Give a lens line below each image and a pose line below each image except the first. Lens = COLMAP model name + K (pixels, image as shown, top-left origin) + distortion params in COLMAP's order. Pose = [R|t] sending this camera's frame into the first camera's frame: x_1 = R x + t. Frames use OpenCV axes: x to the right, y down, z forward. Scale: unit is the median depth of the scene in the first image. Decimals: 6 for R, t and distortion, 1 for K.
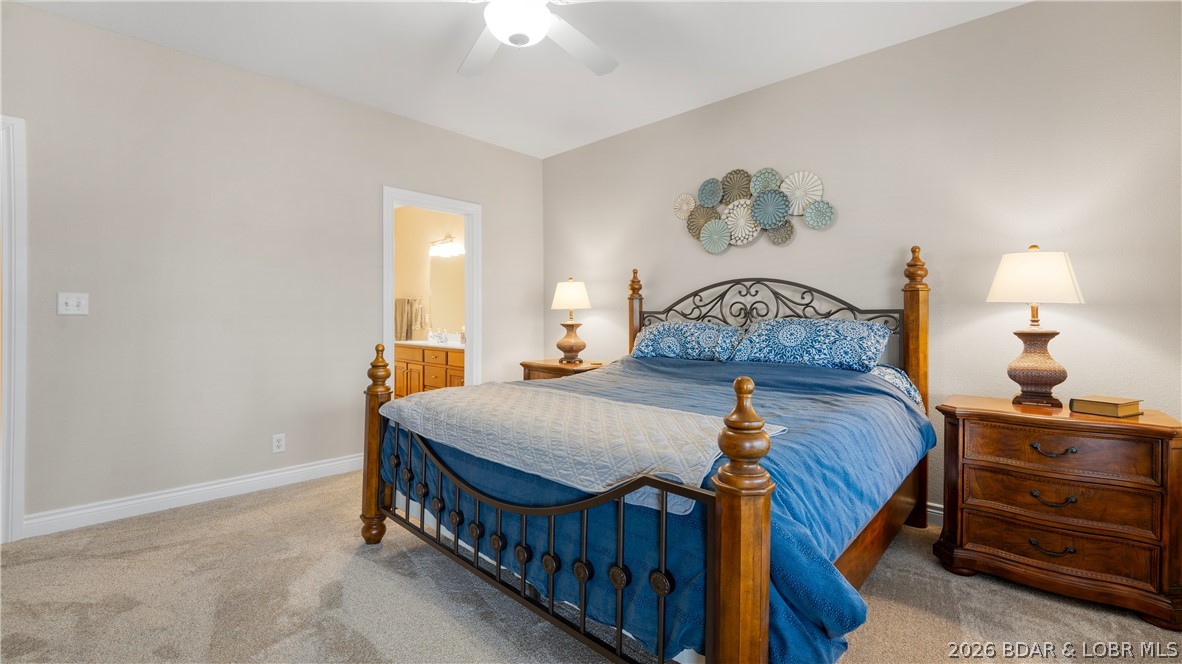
lens RADIAL K [[492.0, 0, 584.0], [0, 492.0, 323.6], [0, 0, 1]] dist [-0.028870, 0.003722]
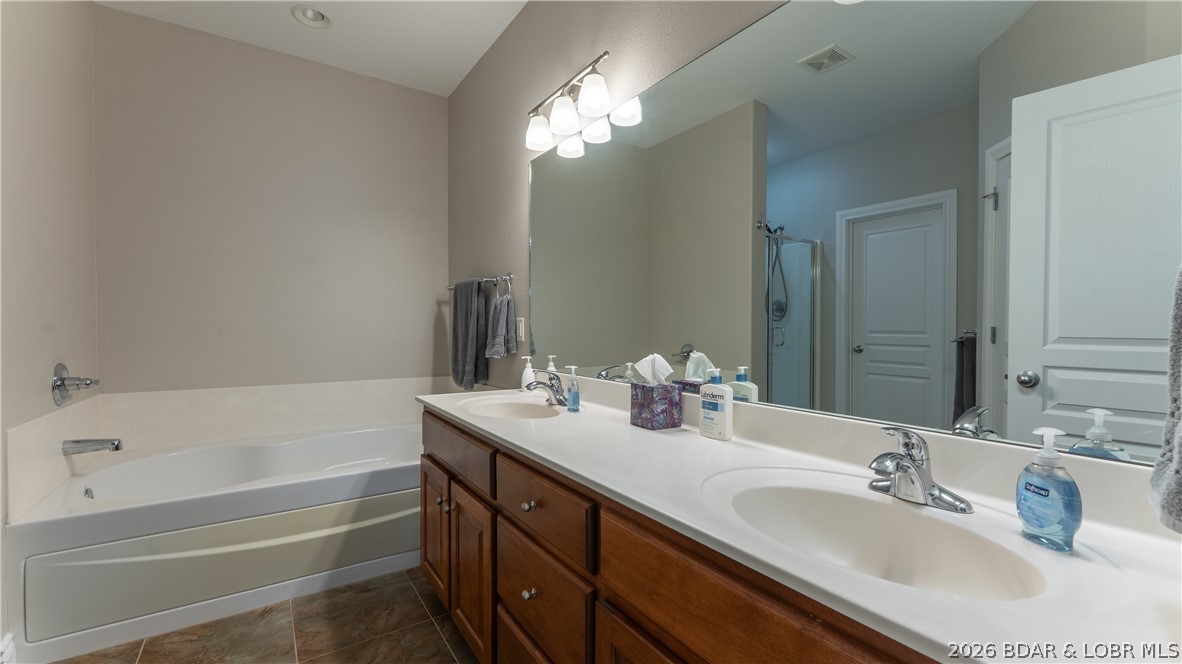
lens RADIAL K [[492.0, 0, 590.0], [0, 492.0, 333.1], [0, 0, 1]] dist [-0.028870, 0.003722]
pose [[0.978993, 0.005201, -0.203826, -0.190374], [-0.005287, 0.999986, 0.000123, -0.008122], [0.203824, 0.000957, 0.979007, 0.638070]]
